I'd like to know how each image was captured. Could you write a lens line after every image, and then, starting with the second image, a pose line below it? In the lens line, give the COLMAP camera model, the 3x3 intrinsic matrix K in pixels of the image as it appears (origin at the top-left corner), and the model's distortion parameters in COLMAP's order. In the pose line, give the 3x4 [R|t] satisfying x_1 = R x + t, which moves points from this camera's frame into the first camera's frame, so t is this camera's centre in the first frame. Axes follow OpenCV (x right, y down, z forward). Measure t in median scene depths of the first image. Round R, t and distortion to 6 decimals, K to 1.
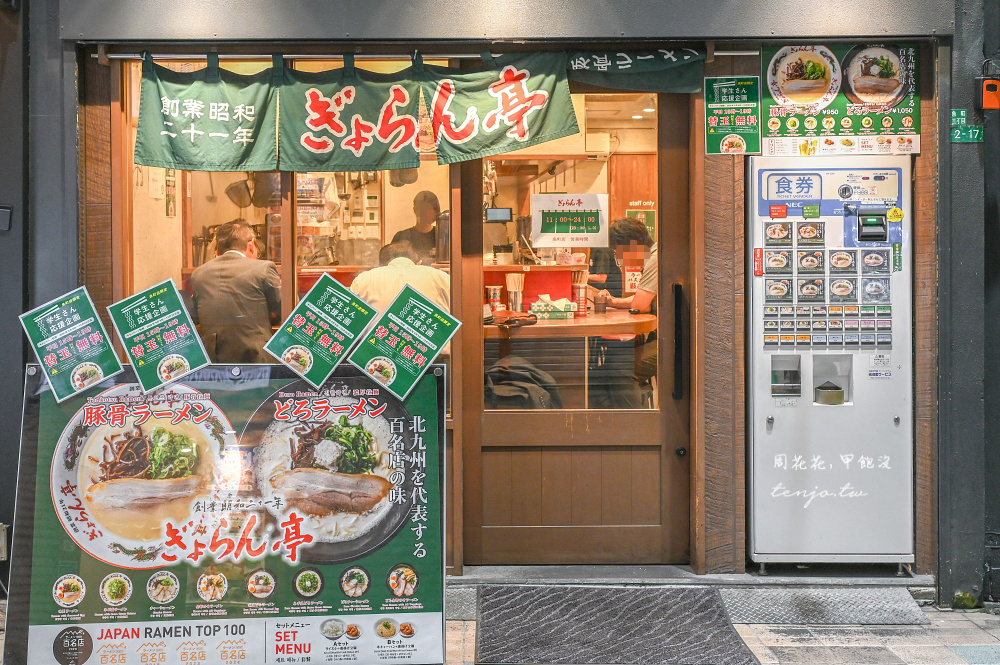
lens RADIAL K [[1000.8, 0, 500.4], [0, 1000.8, 334.0], [0, 0, 1]] dist [0.047629, 0.000000]
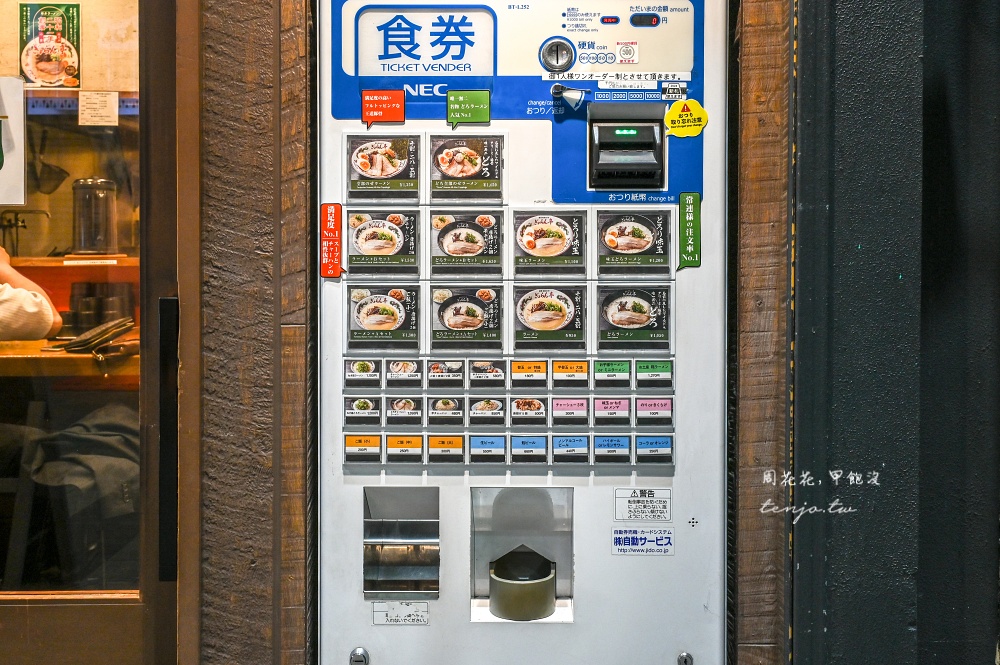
lens RADIAL K [[747.1, 0, 500.2], [0, 747.1, 330.6], [0, 0, 1]] dist [0.014805, 0.000083]
pose [[0.999402, 0.004163, 0.034316, 0.311716], [-0.004687, 0.999874, 0.015198, -0.042713], [-0.034248, -0.015350, 0.999295, 0.719137]]
